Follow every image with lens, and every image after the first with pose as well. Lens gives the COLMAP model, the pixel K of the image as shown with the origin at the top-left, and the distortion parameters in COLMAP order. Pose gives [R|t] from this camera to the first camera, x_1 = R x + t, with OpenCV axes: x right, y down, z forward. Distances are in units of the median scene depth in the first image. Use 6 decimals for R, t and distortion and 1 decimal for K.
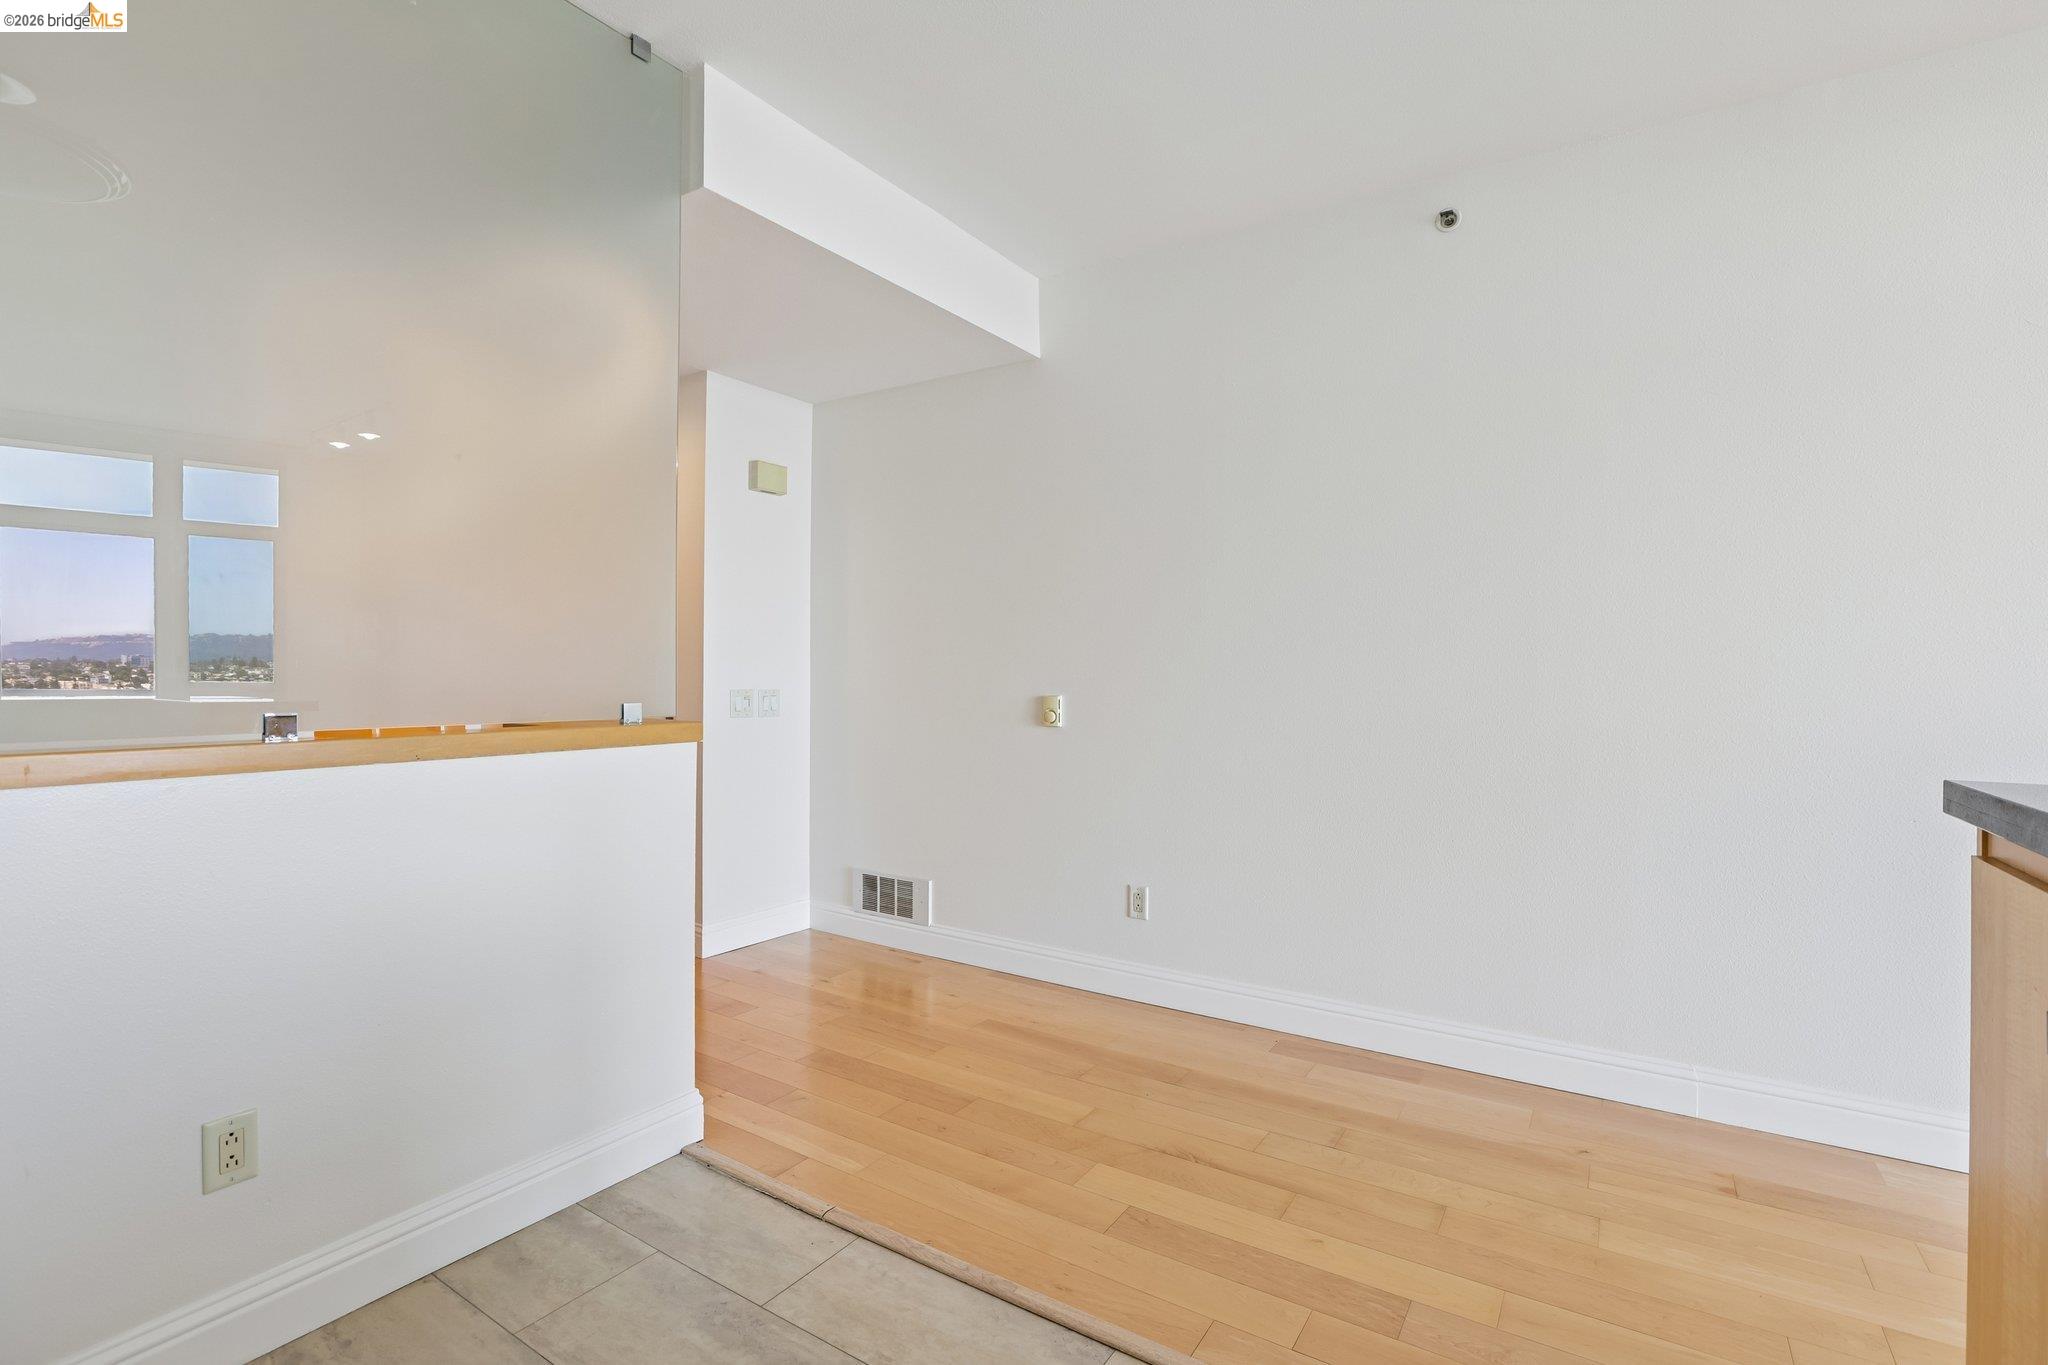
lens RADIAL K [[944.2, 0, 1034.3], [0, 944.2, 685.4], [0, 0, 1]] dist [-0.058072, 0.023143]
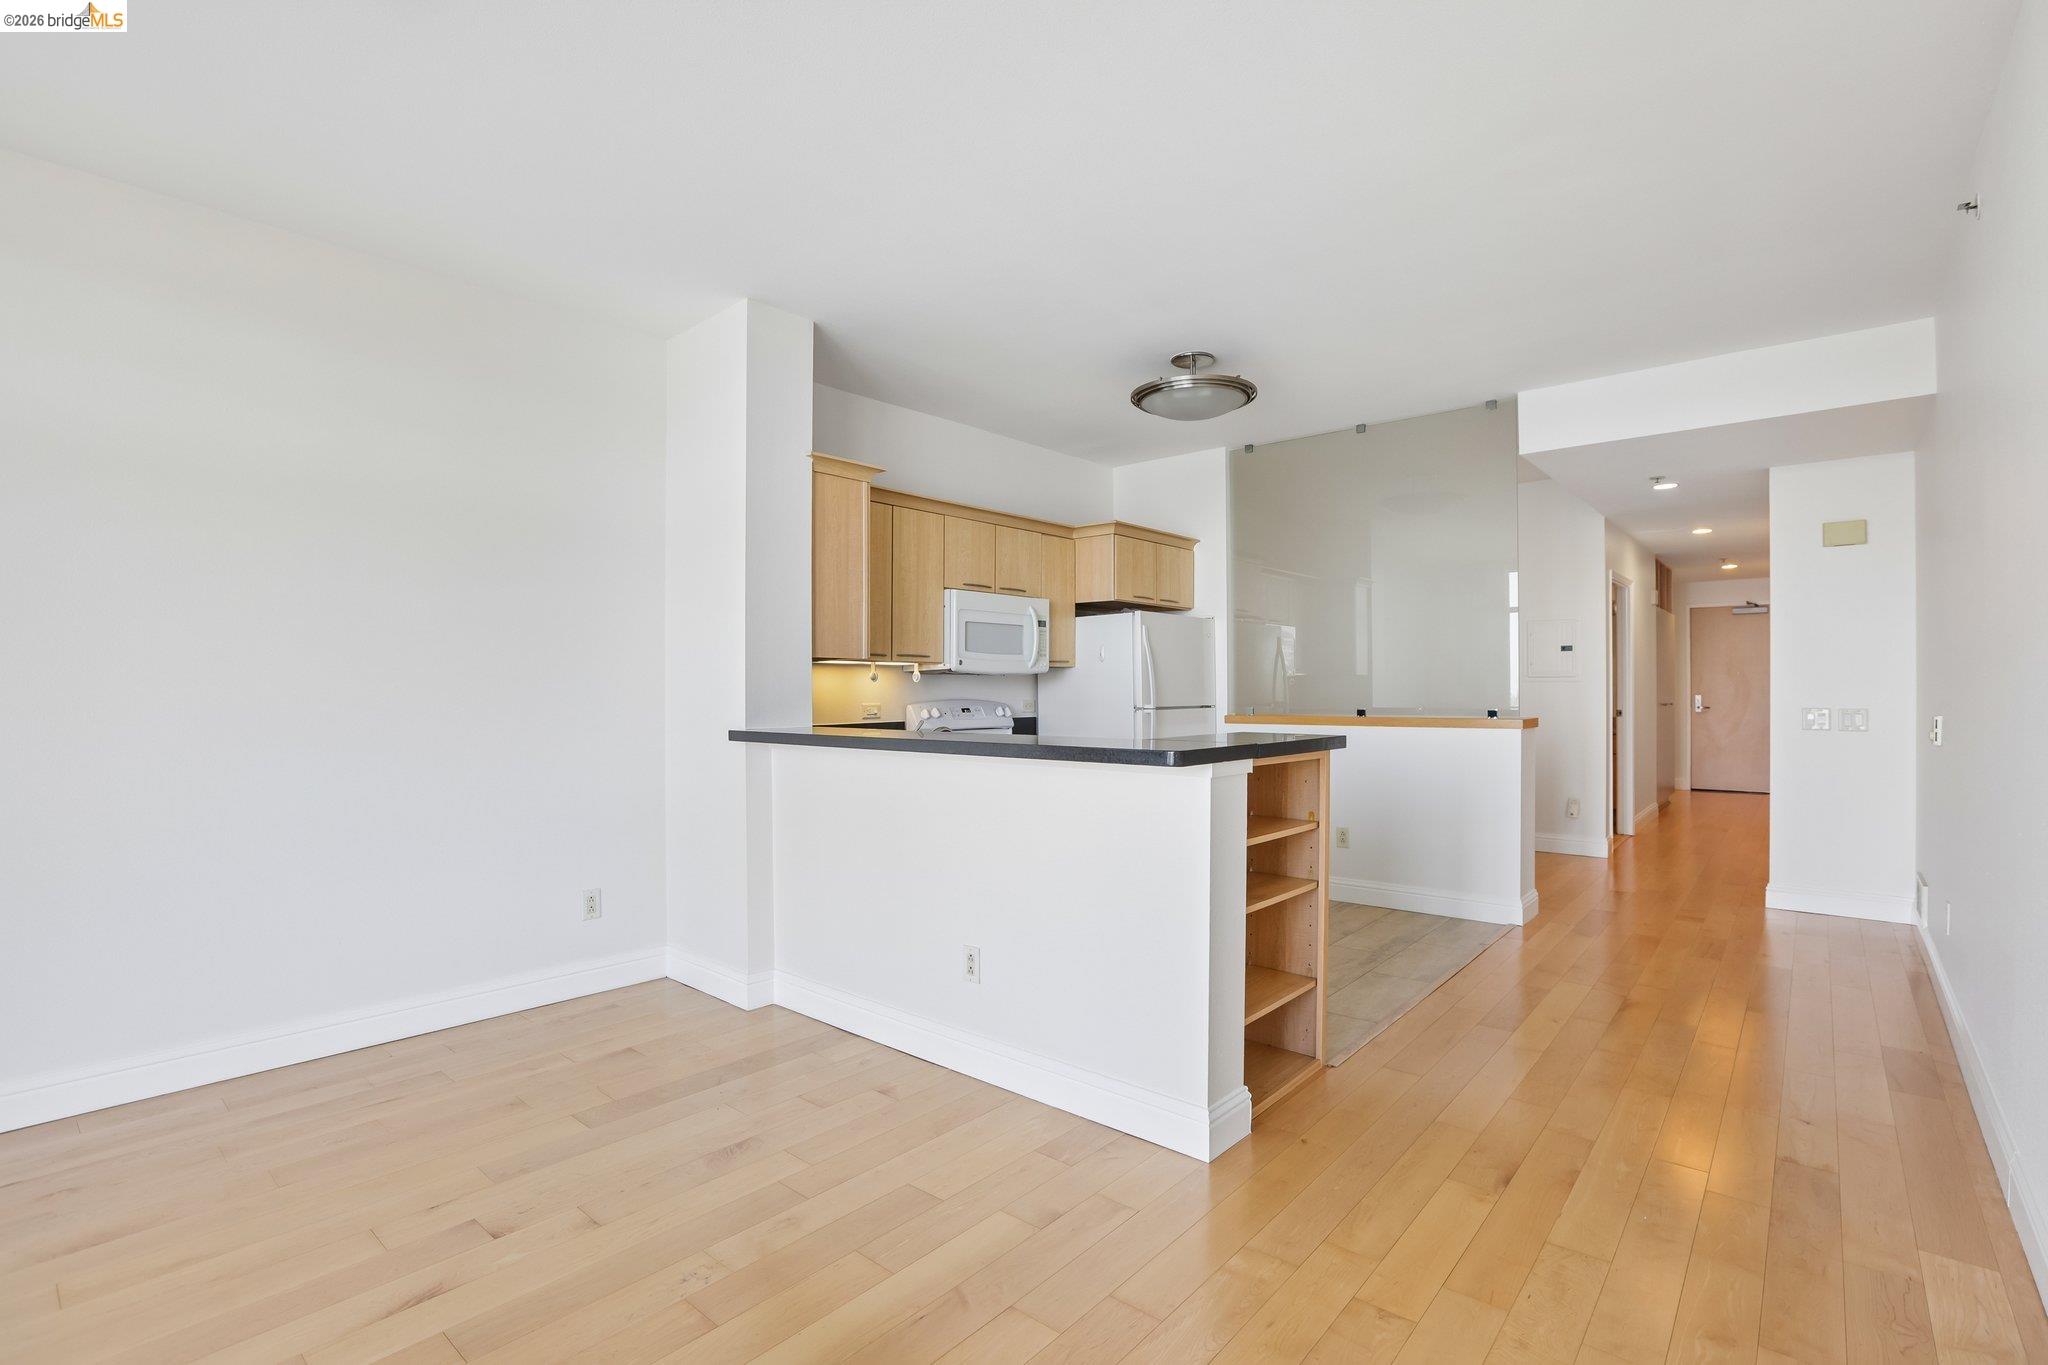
lens RADIAL K [[944.2, 0, 1034.3], [0, 944.2, 685.4], [0, 0, 1]] dist [-0.058072, 0.023143]
pose [[-0.143890, -0.015909, -0.989466, 1.585346], [-0.010965, 0.999835, -0.014482, 0.003774], [0.989533, 0.008765, -0.144041, 0.204818]]
